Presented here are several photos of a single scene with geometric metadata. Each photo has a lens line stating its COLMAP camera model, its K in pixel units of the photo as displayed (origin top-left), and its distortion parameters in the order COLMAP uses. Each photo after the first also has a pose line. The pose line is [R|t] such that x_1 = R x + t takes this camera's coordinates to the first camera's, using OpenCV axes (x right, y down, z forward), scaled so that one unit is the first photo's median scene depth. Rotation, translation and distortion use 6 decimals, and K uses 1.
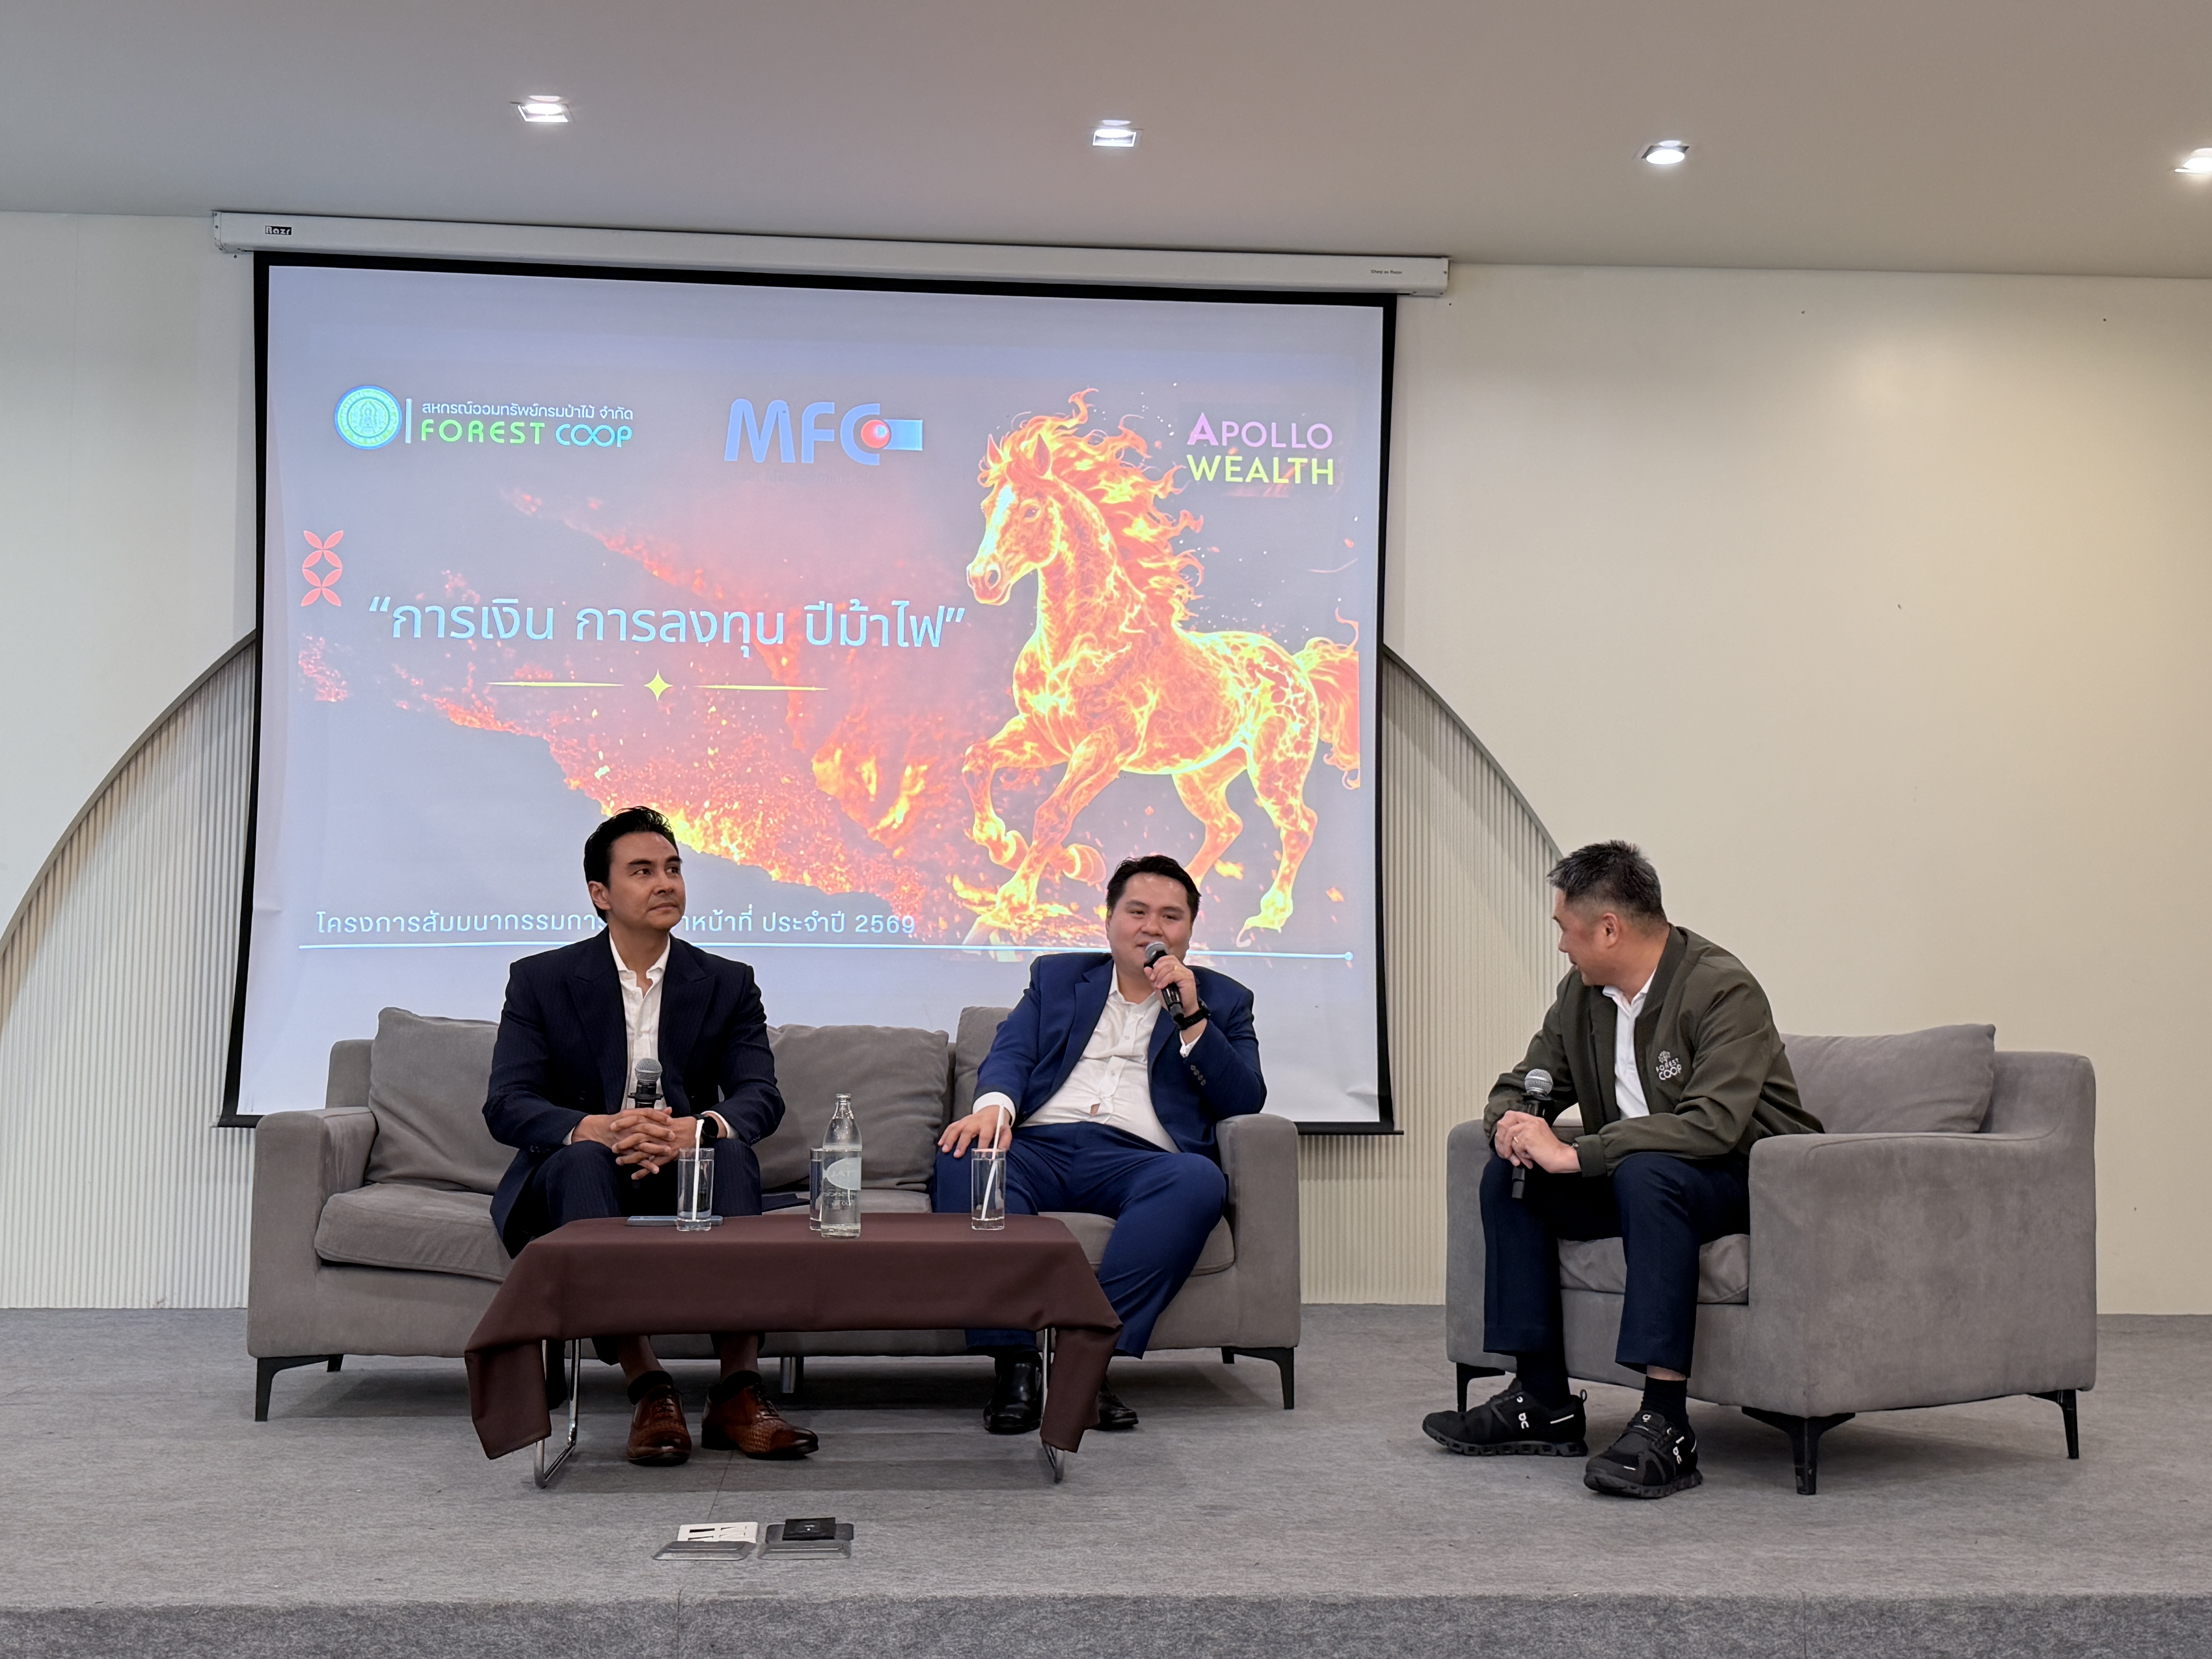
lens RADIAL K [[2689.6, 0, 1073.3], [0, 2689.6, 734.0], [0, 0, 1]] dist [0.077976, 0.005156]
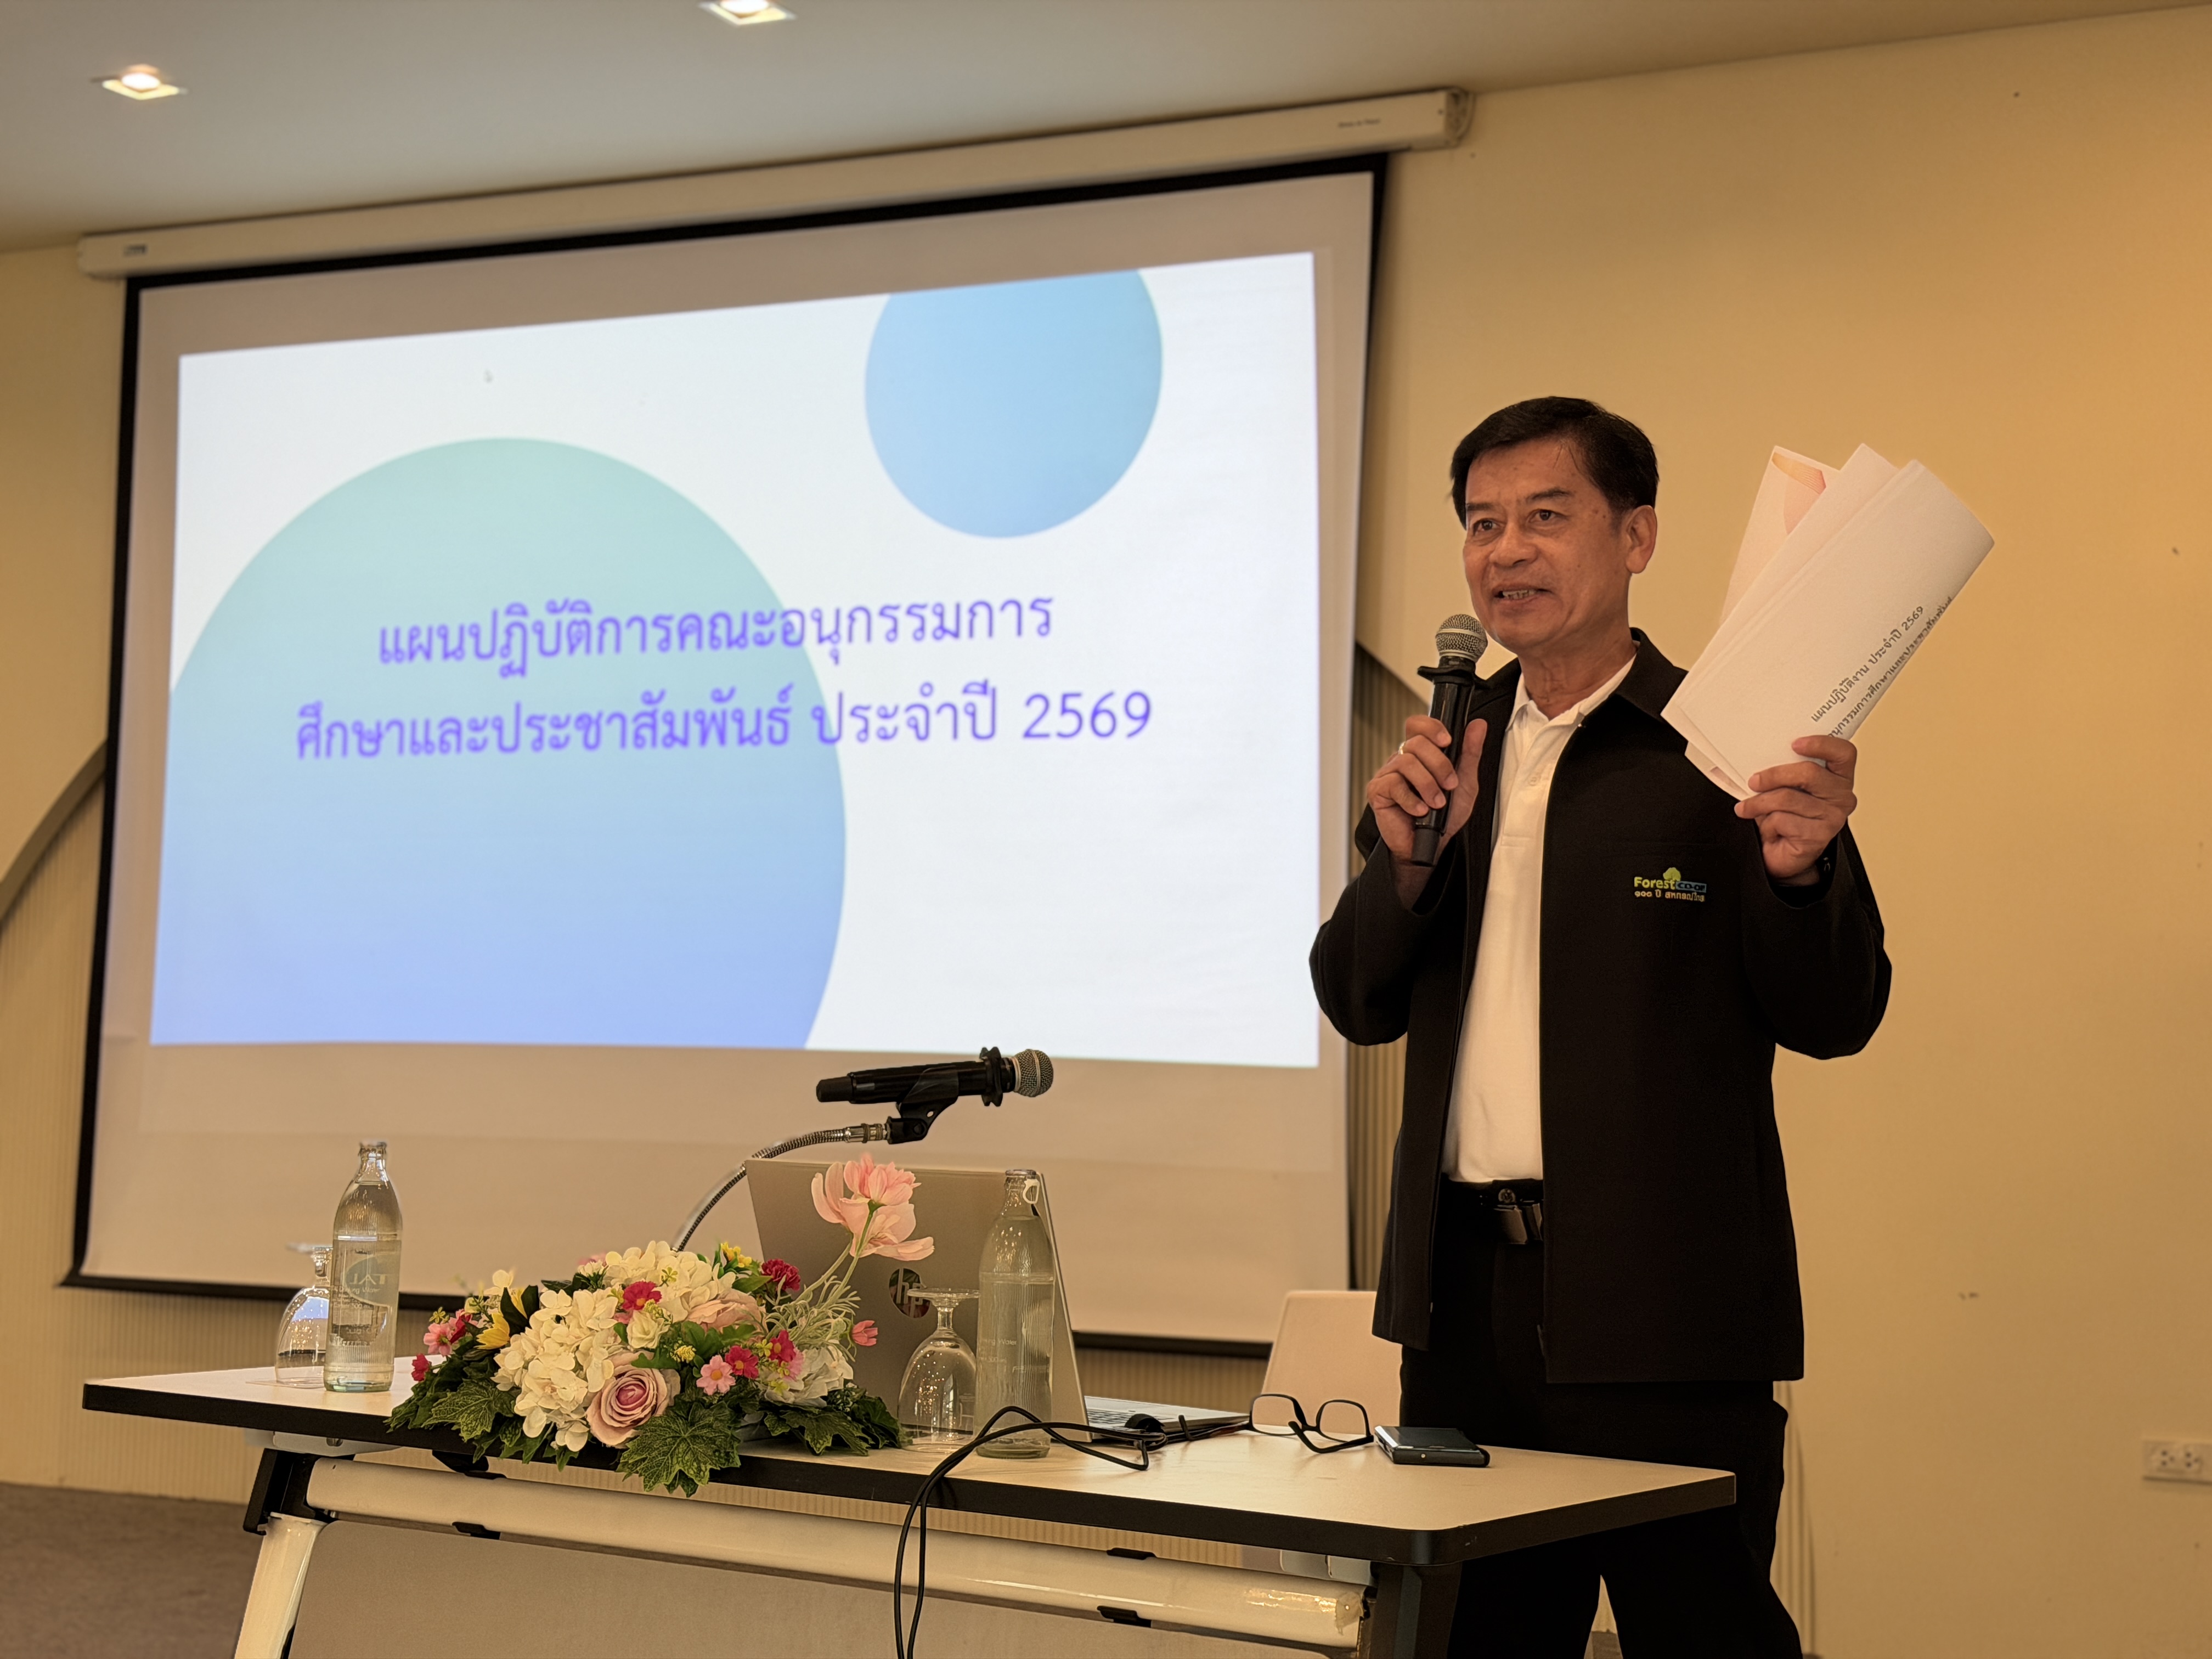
lens RADIAL K [[3044.9, 0, 1106.0], [0, 3044.9, 829.5], [0, 0, 1]] dist [0.224880, -0.663407]
pose [[0.876789, -0.023907, -0.480282, 0.574374], [0.044365, 0.998525, 0.031287, -0.023692], [0.478825, -0.048740, 0.876556, 0.351848]]
